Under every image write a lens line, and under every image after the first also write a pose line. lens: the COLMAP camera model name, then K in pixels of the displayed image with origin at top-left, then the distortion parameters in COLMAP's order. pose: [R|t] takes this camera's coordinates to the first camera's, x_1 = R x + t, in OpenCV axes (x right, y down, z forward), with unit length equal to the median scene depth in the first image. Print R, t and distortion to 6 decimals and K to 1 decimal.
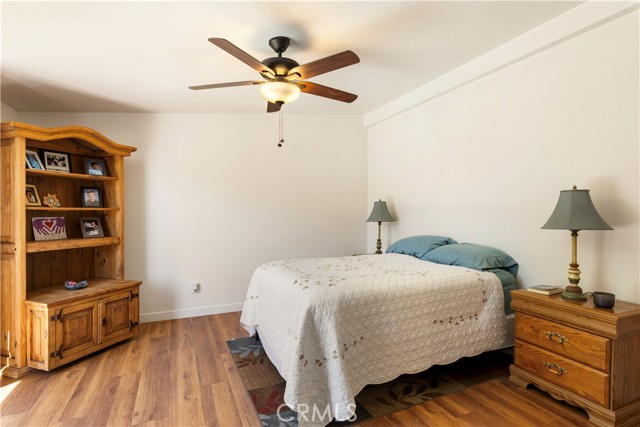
lens RADIAL K [[316.6, 0, 318.7], [0, 316.6, 213.6], [0, 0, 1]] dist [-0.000333, -0.000025]
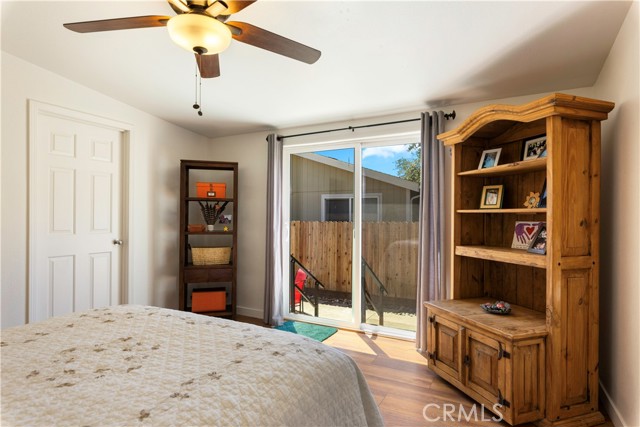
lens RADIAL K [[339.0, 0, 318.0], [0, 339.0, 215.4], [0, 0, 1]] dist [0.000400, -0.002436]
pose [[-0.783130, -0.004807, -0.621839, 0.100171], [-0.008039, 0.999965, 0.002394, -0.002115], [0.621806, 0.006874, -0.783141, 1.342377]]
